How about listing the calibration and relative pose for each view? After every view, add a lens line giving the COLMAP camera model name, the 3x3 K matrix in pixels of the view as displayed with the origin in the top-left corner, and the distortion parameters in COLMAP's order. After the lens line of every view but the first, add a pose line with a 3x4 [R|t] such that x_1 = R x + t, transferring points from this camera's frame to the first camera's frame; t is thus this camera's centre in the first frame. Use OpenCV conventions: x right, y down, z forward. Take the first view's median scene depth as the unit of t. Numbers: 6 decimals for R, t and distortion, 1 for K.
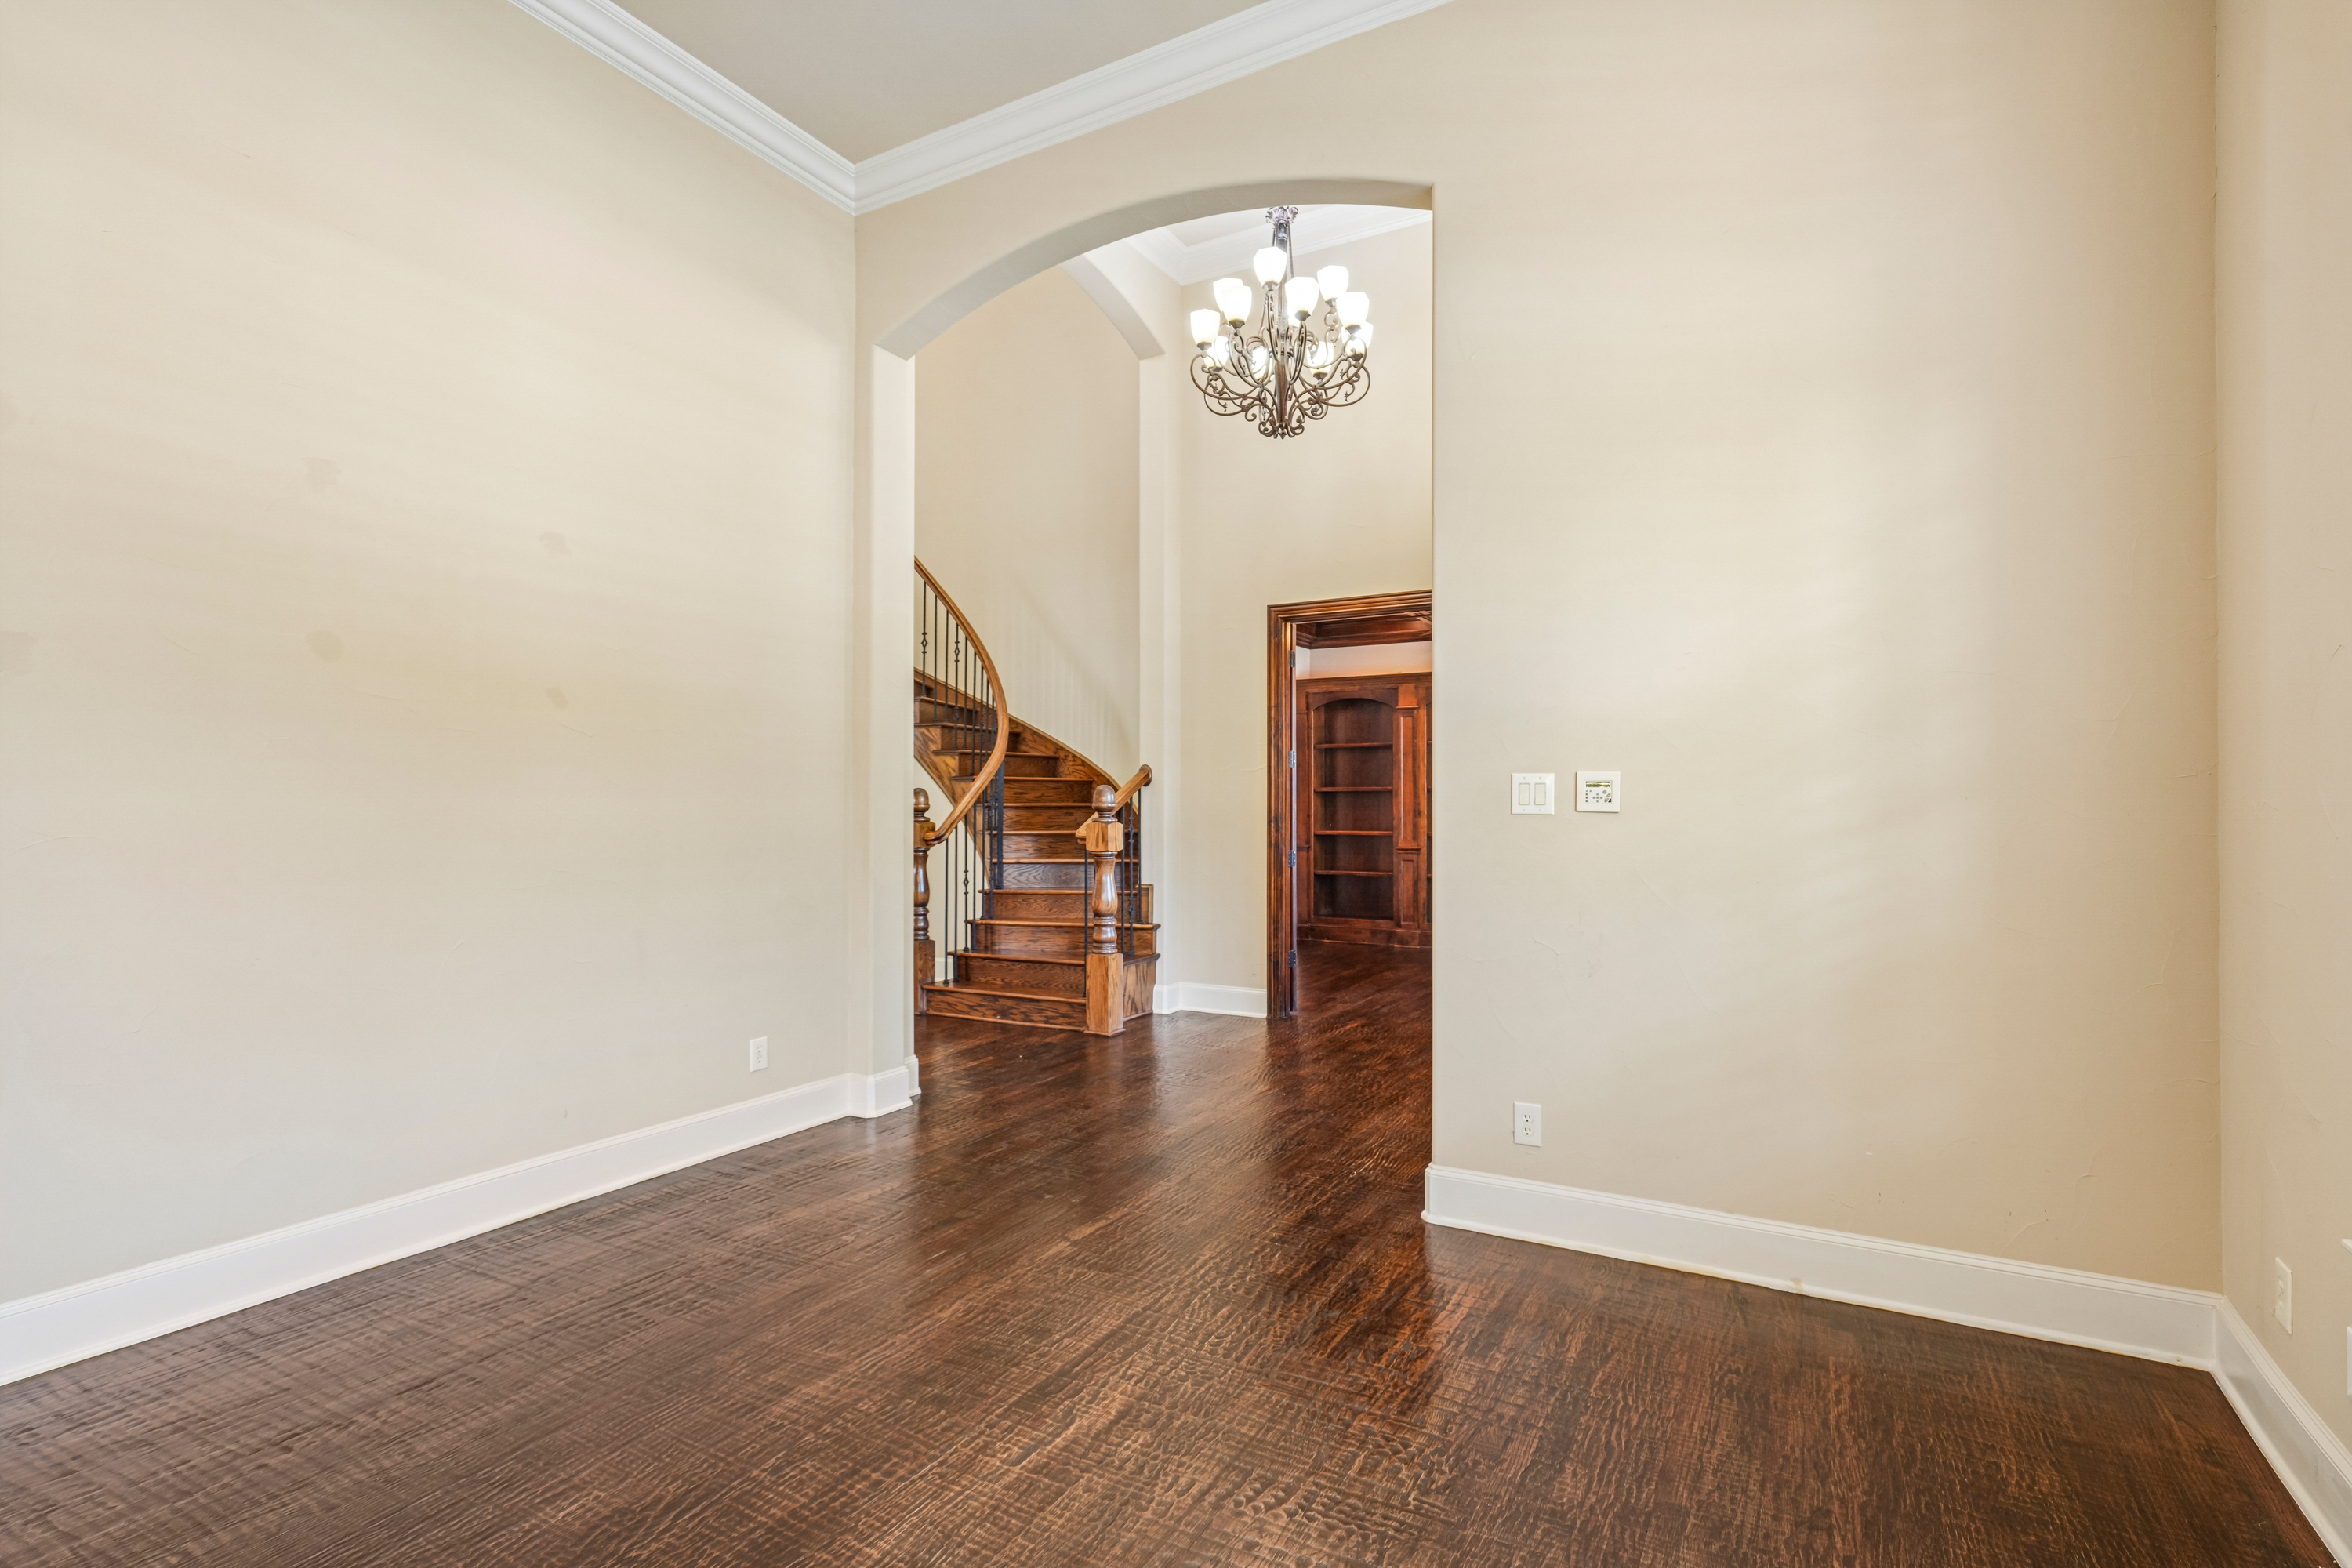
lens RADIAL K [[1144.4, 0, 1169.7], [0, 1144.4, 797.2], [0, 0, 1]] dist [-0.005004, -0.000985]
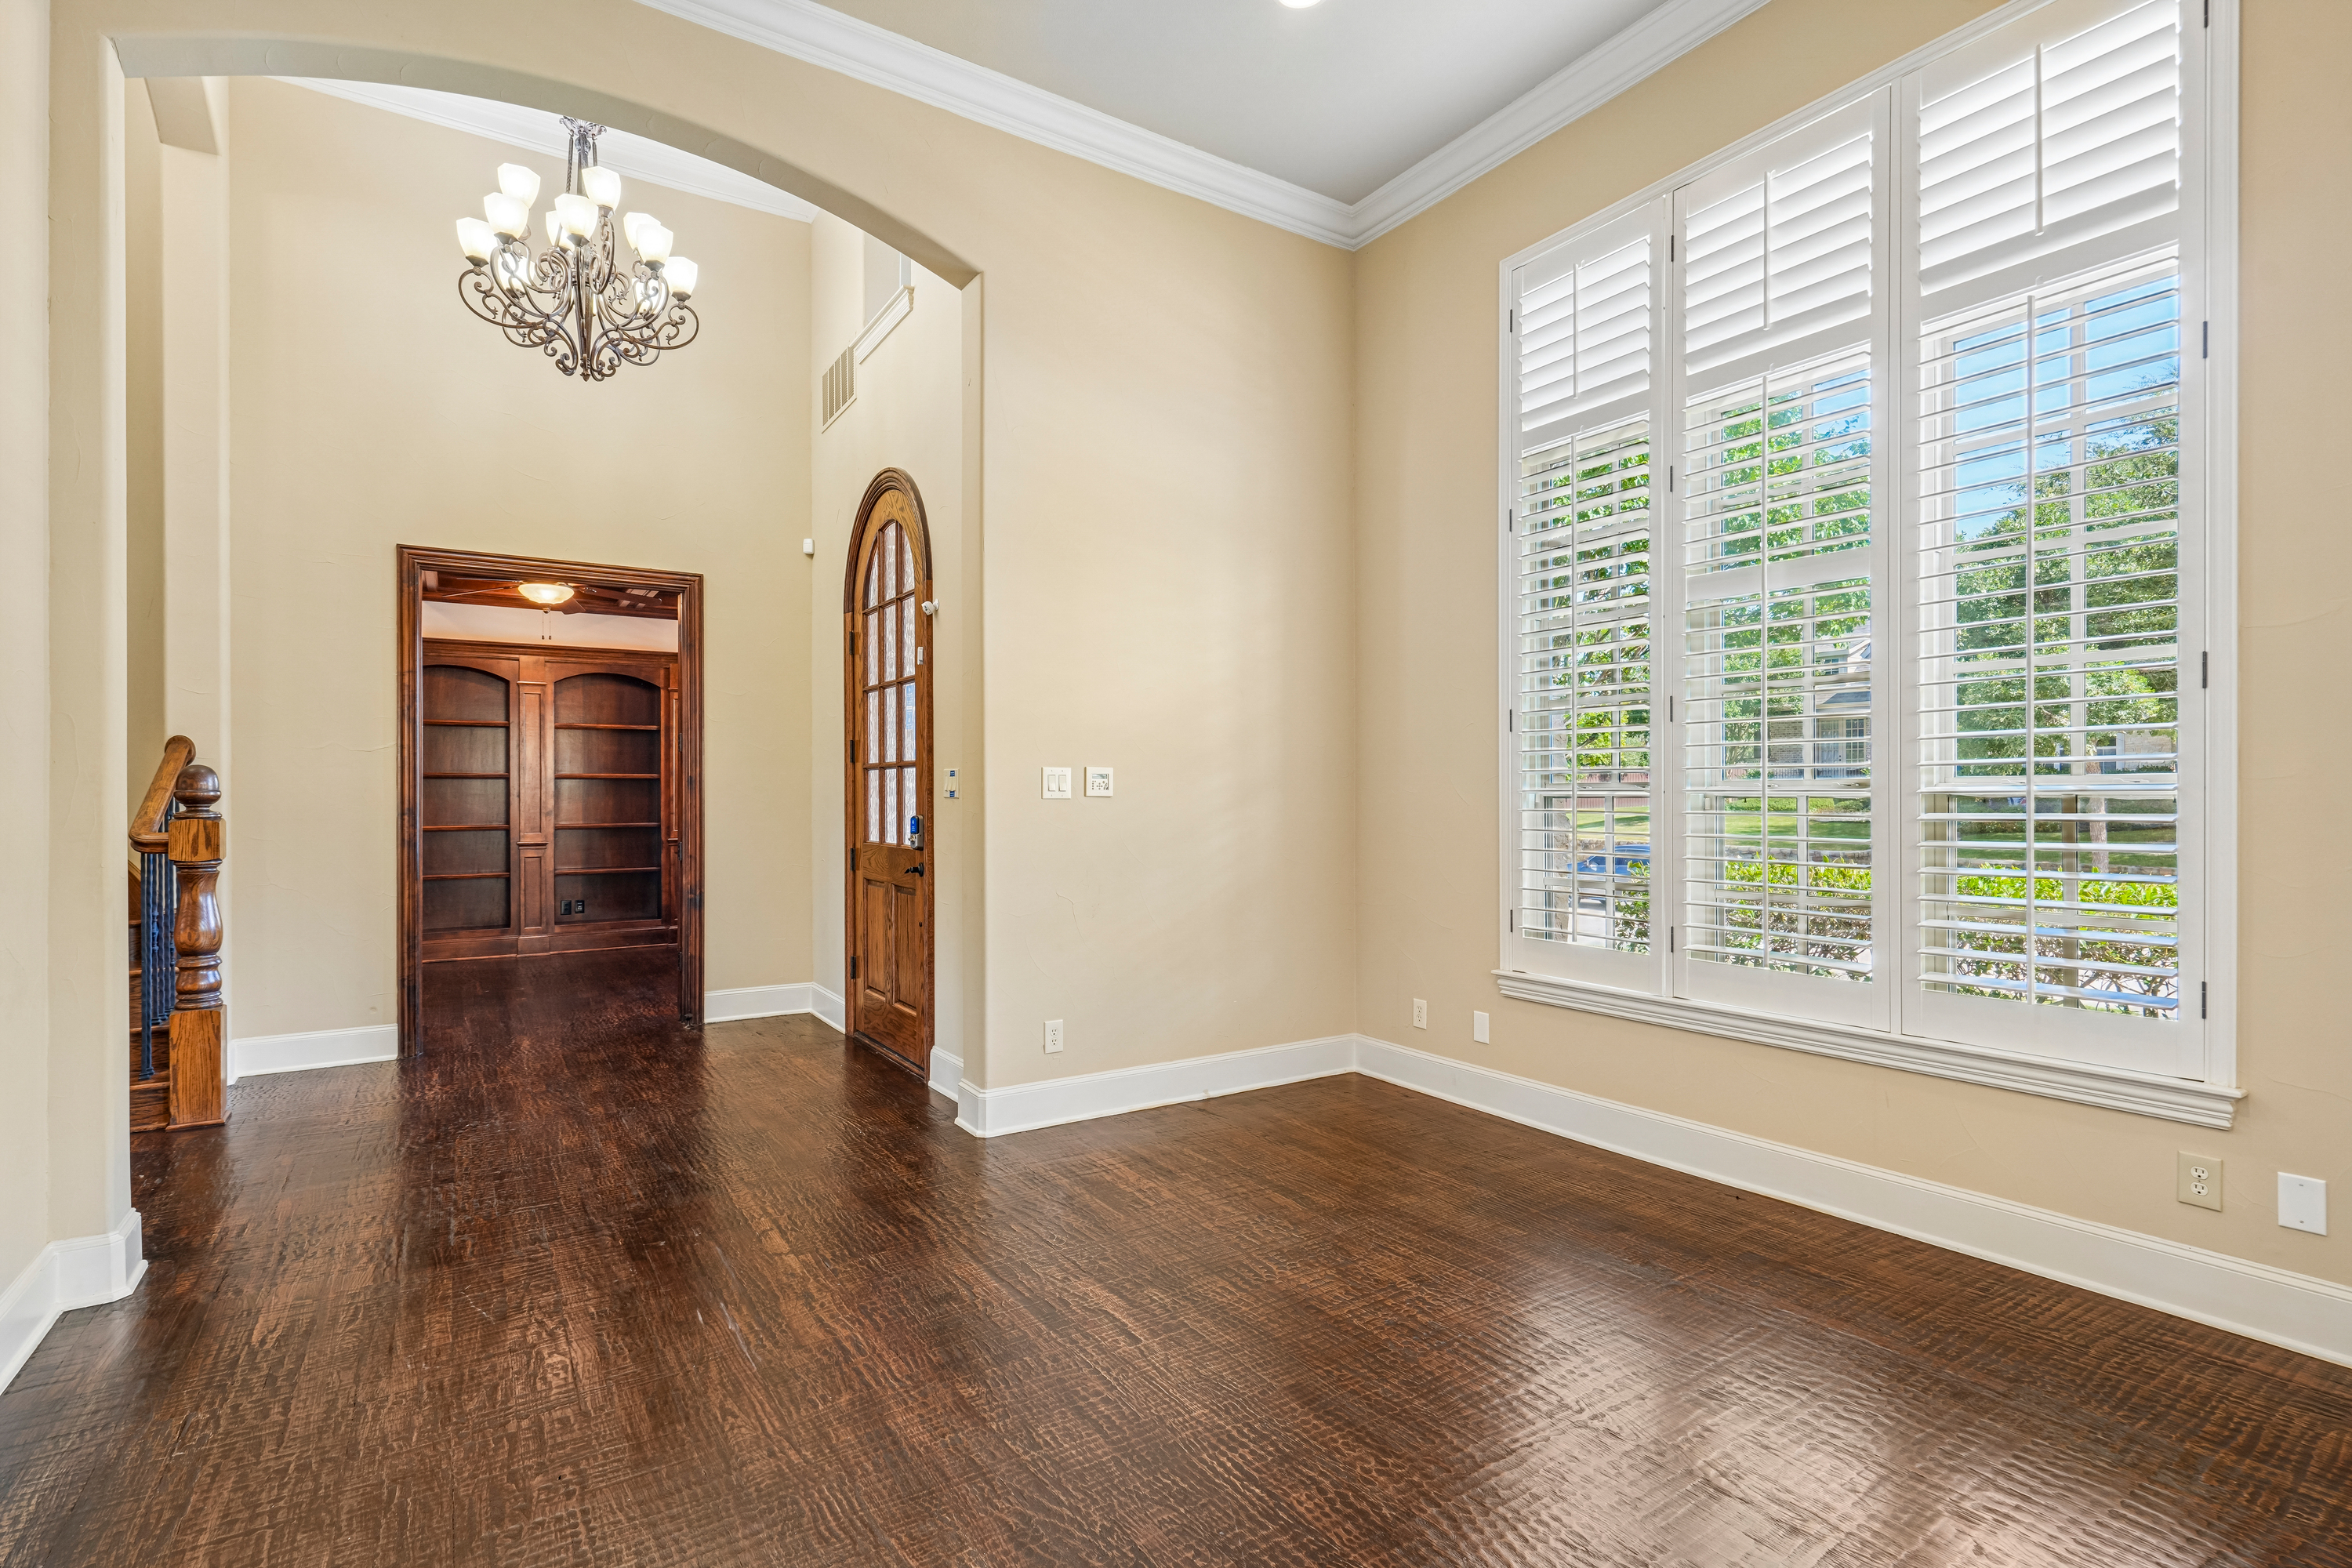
lens RADIAL K [[1144.4, 0, 1230.4], [0, 1144.4, 794.3], [0, 0, 1]] dist [-0.005004, -0.000985]
pose [[0.417171, -0.002234, 0.908825, -0.806820], [-0.004601, 0.999979, 0.004570, 0.003270], [-0.908817, -0.006088, 0.417152, 0.282952]]
